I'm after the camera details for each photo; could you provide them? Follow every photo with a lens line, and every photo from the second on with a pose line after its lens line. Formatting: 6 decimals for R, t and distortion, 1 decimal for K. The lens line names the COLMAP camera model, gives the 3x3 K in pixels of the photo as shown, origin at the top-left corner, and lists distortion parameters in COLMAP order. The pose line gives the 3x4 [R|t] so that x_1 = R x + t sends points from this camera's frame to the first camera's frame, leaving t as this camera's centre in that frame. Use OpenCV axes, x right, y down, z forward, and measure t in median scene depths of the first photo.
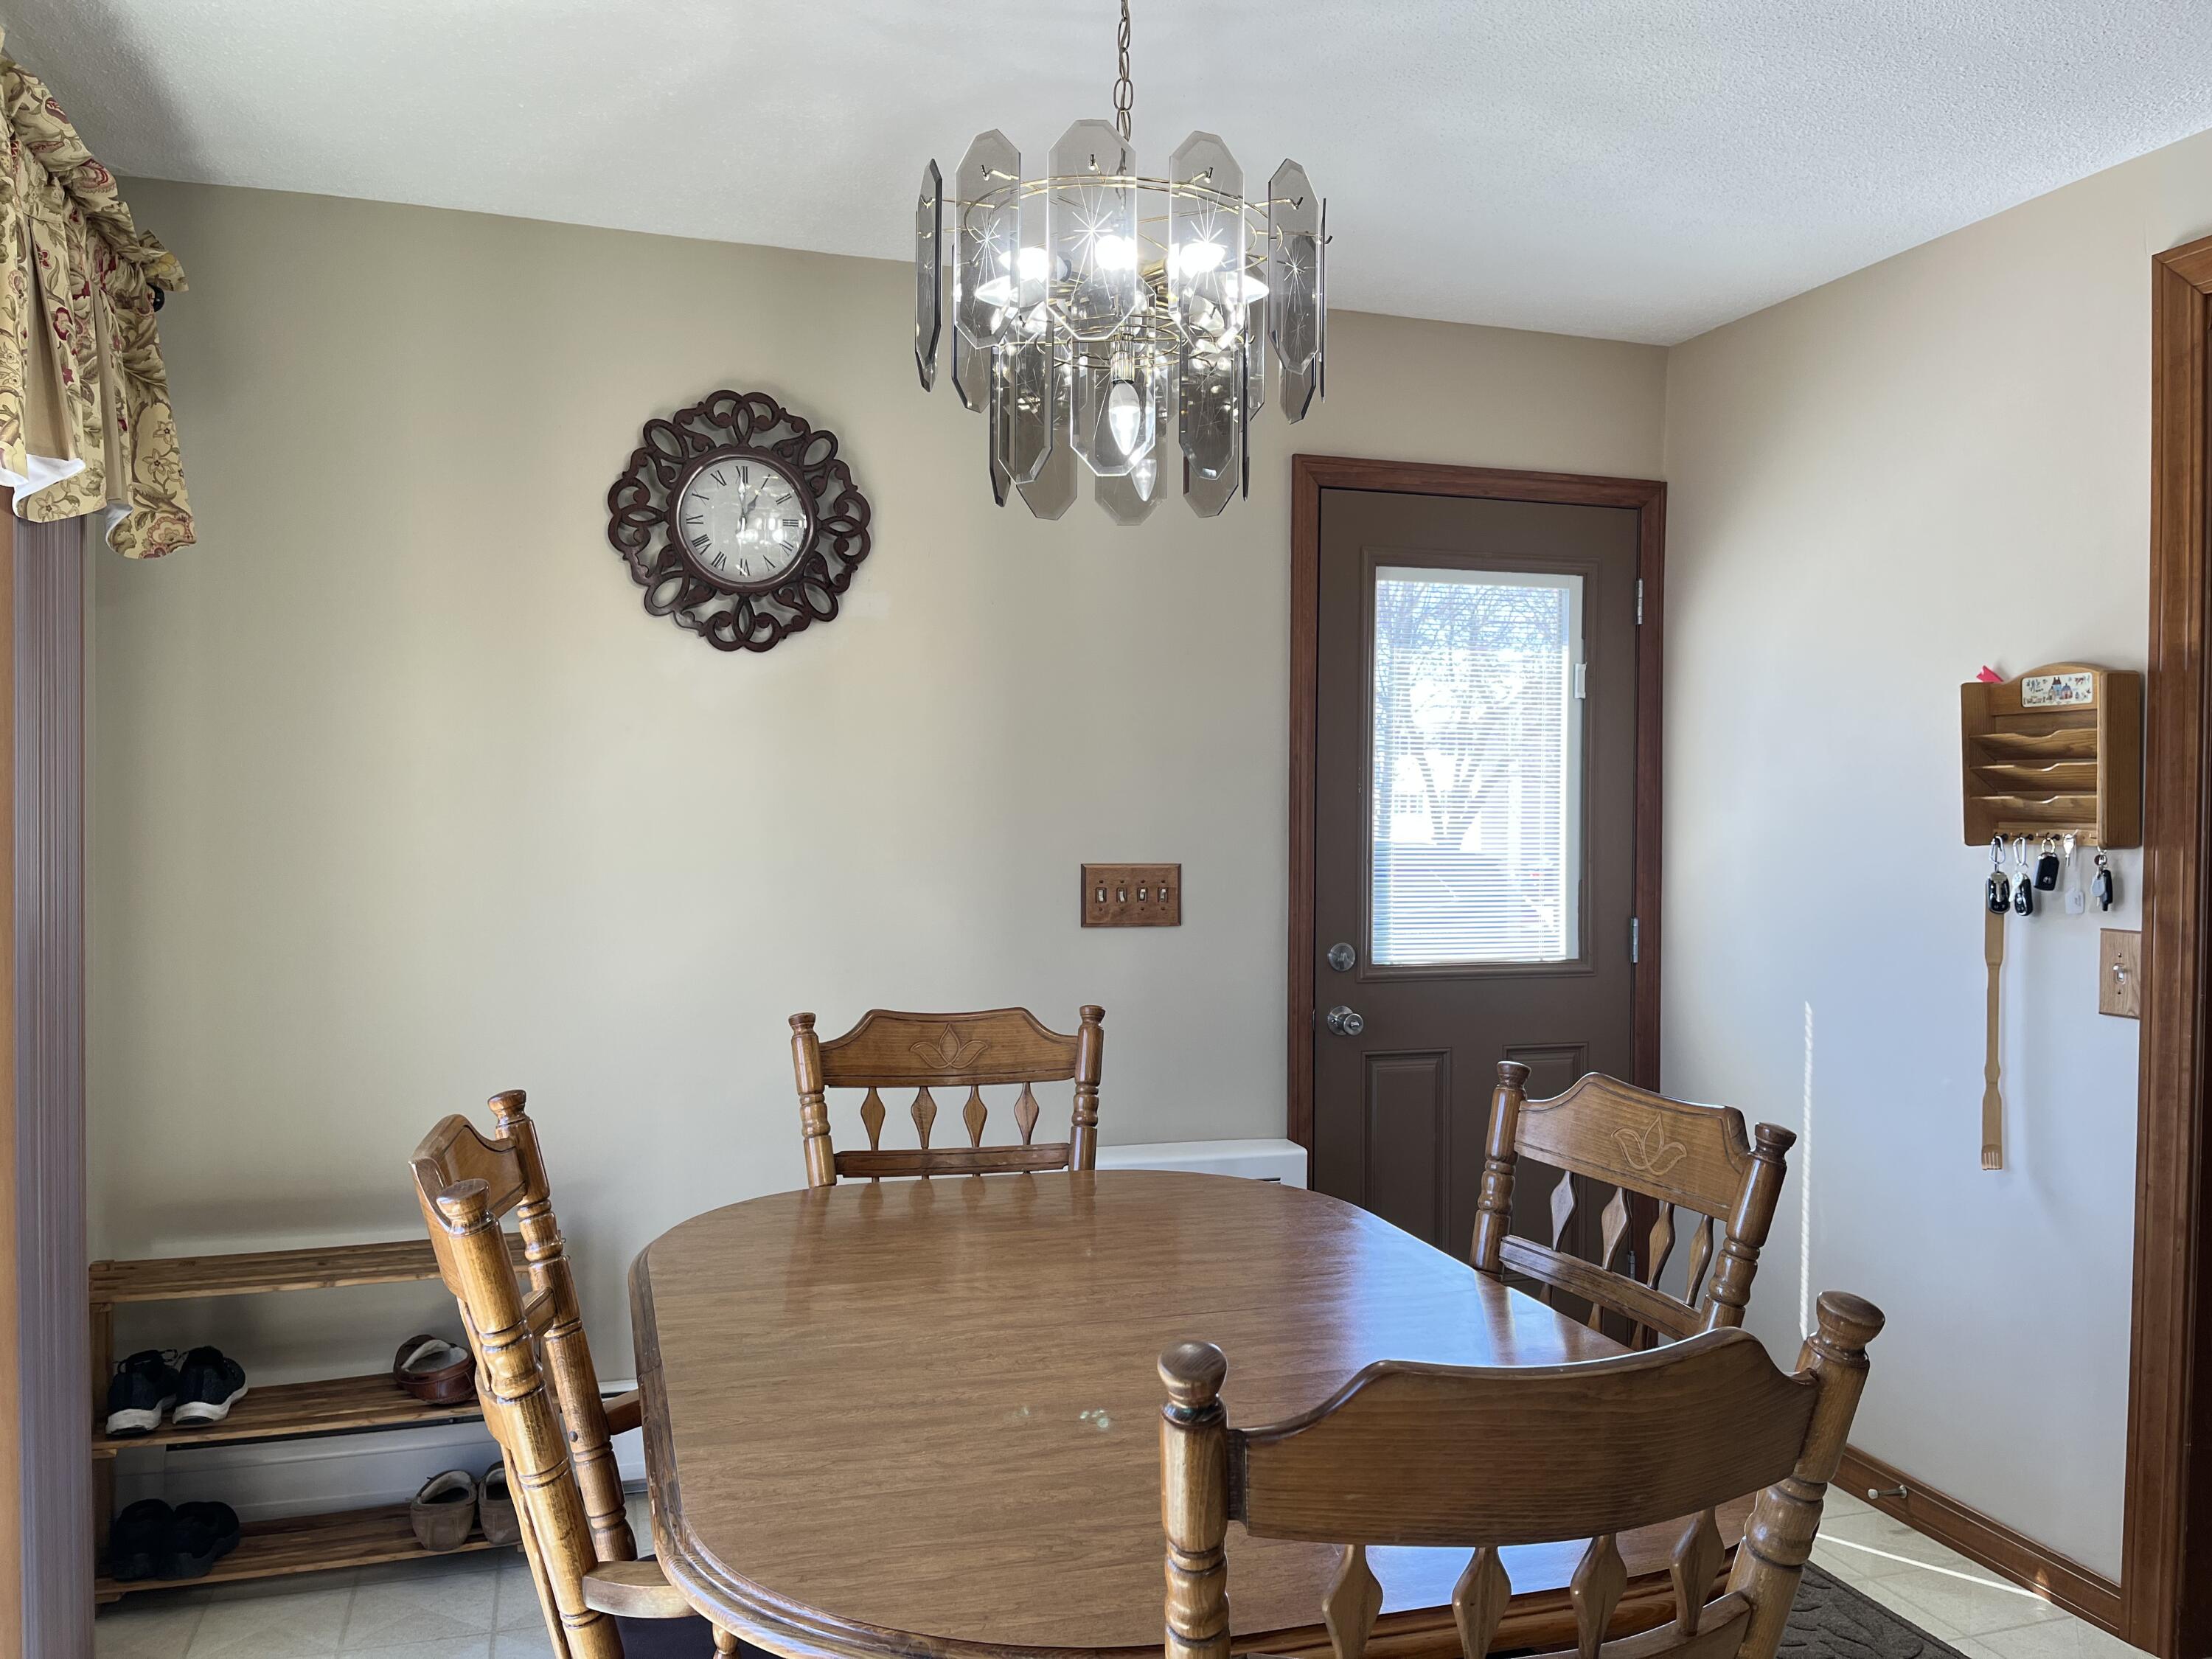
lens RADIAL K [[1687.9, 0, 1106.0], [0, 1687.9, 829.5], [0, 0, 1]] dist [0.068231, -0.104389]
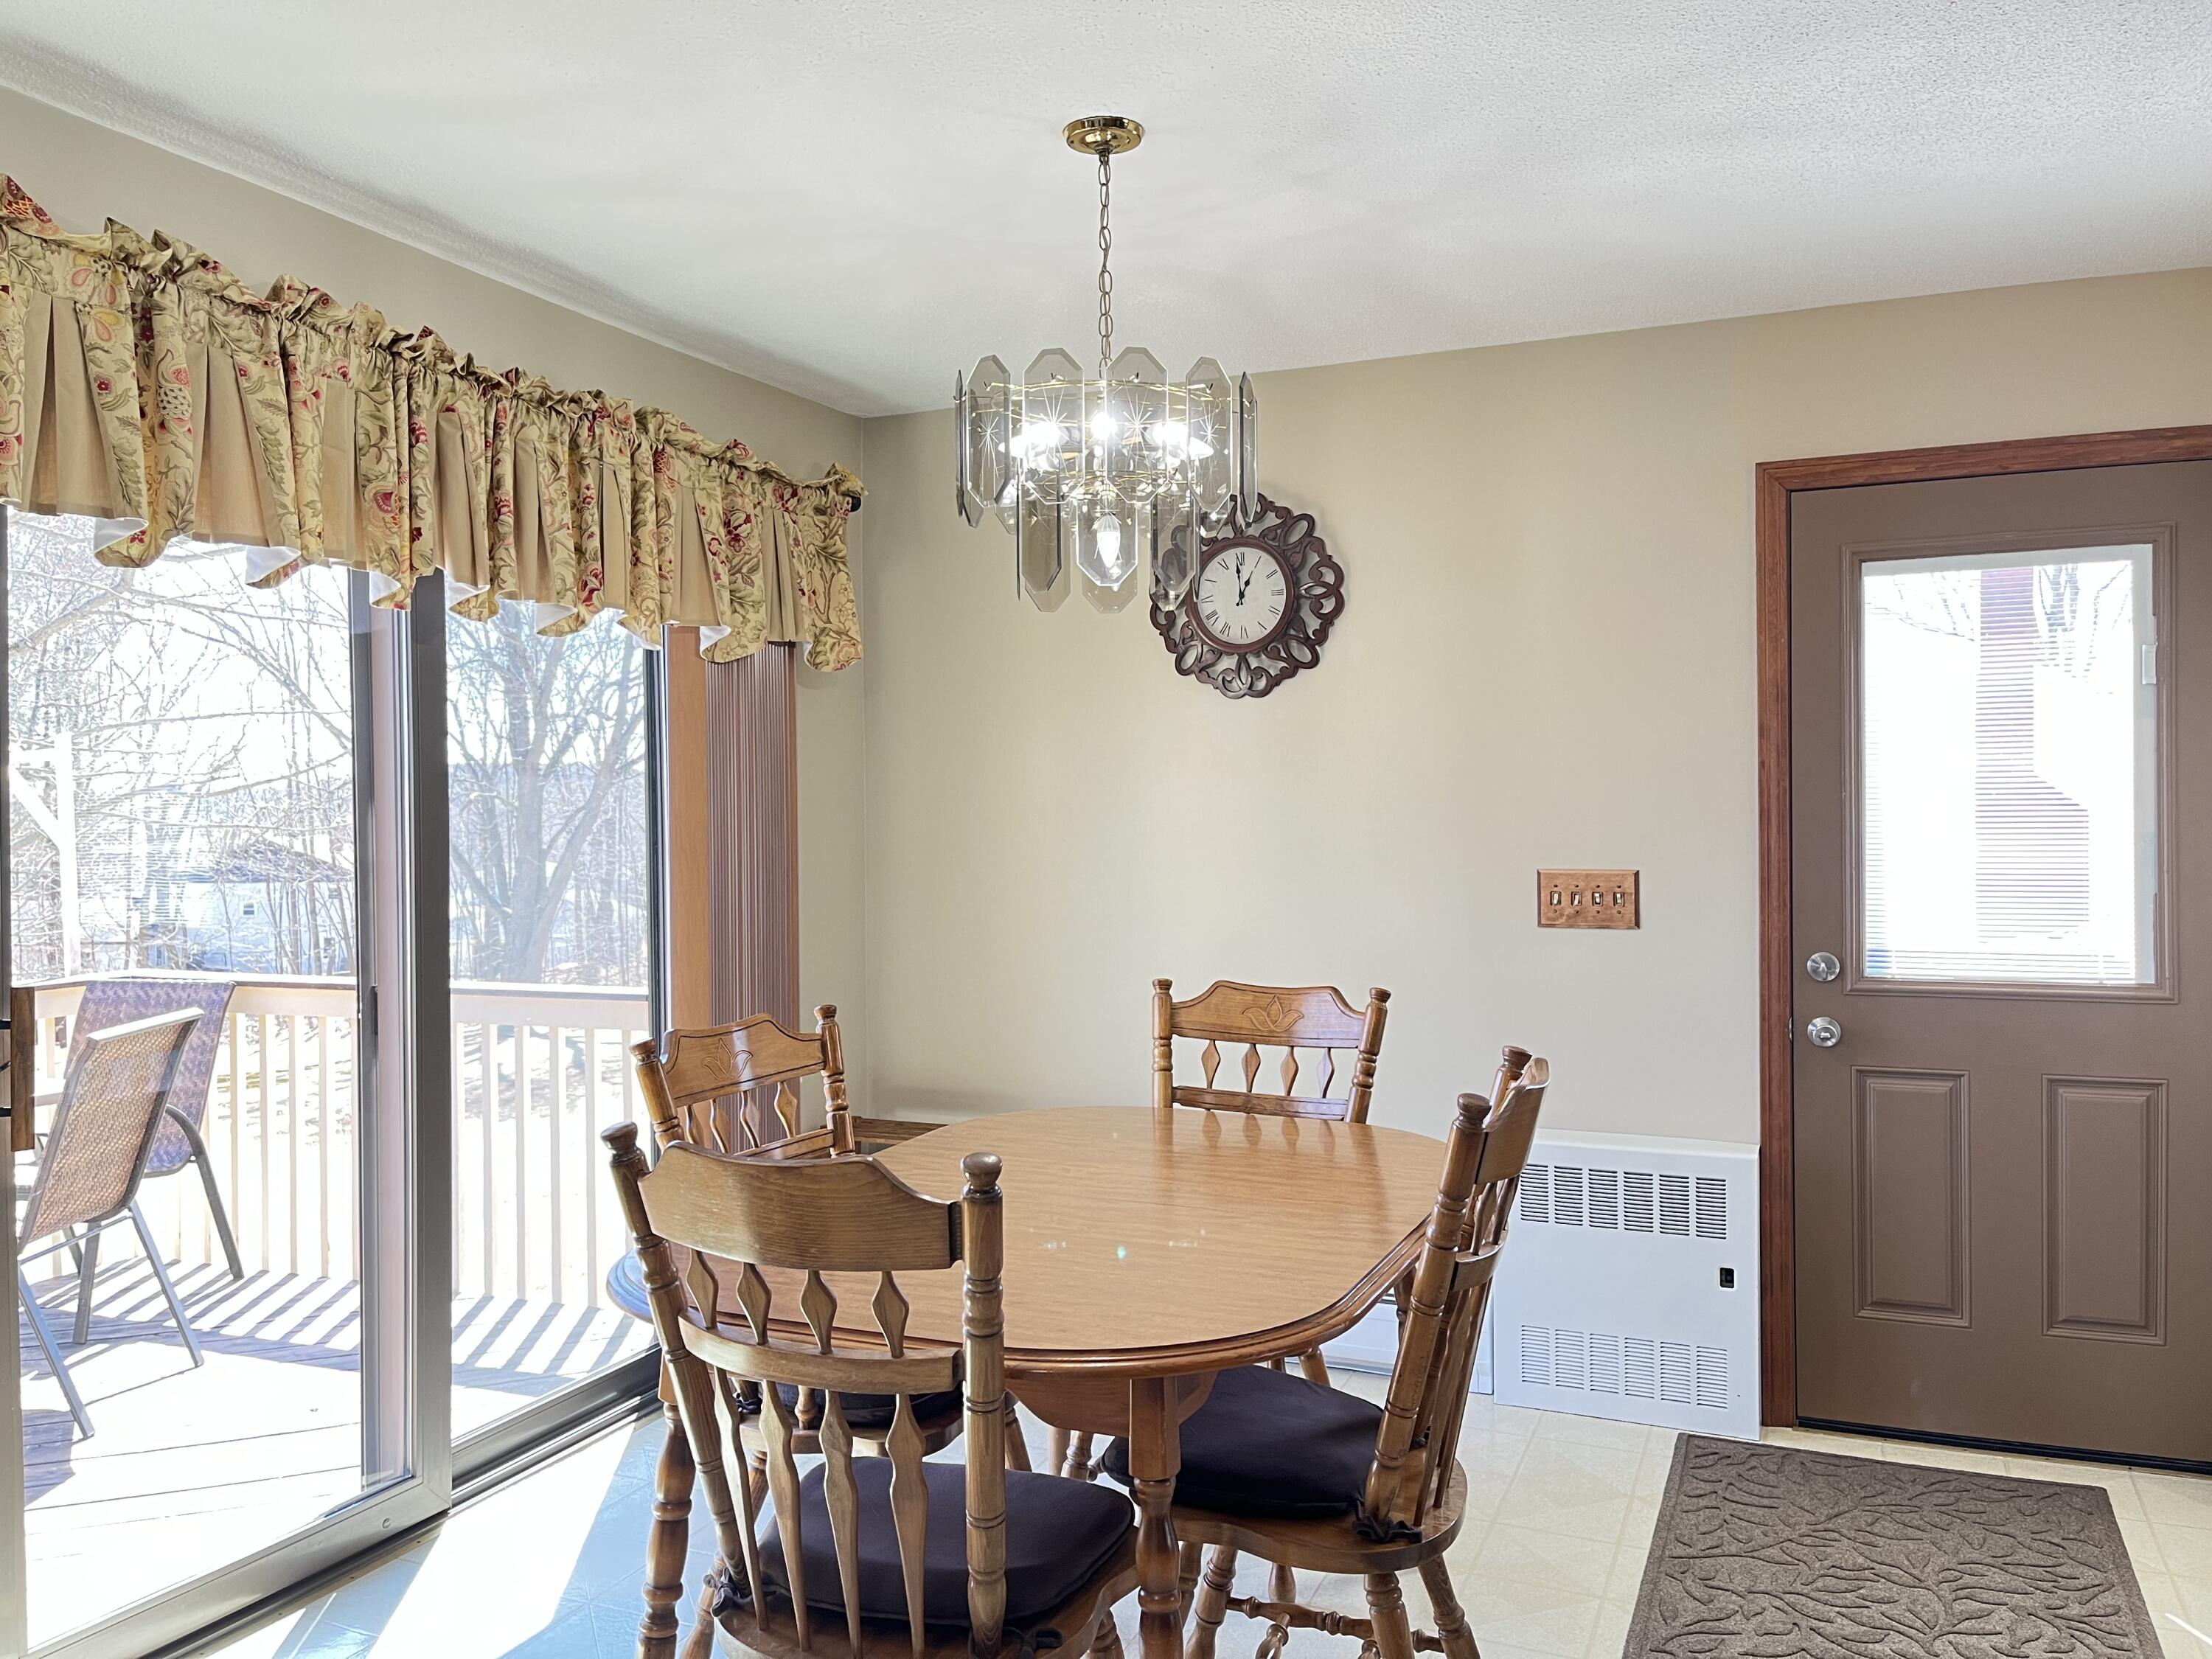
lens RADIAL K [[1687.9, 0, 1106.0], [0, 1687.9, 829.5], [0, 0, 1]] dist [0.068231, -0.104389]
pose [[0.748707, -0.008531, -0.662846, 0.541366], [0.004170, 0.999958, -0.008160, 0.002357], [0.662887, 0.003345, 0.748712, -0.011349]]
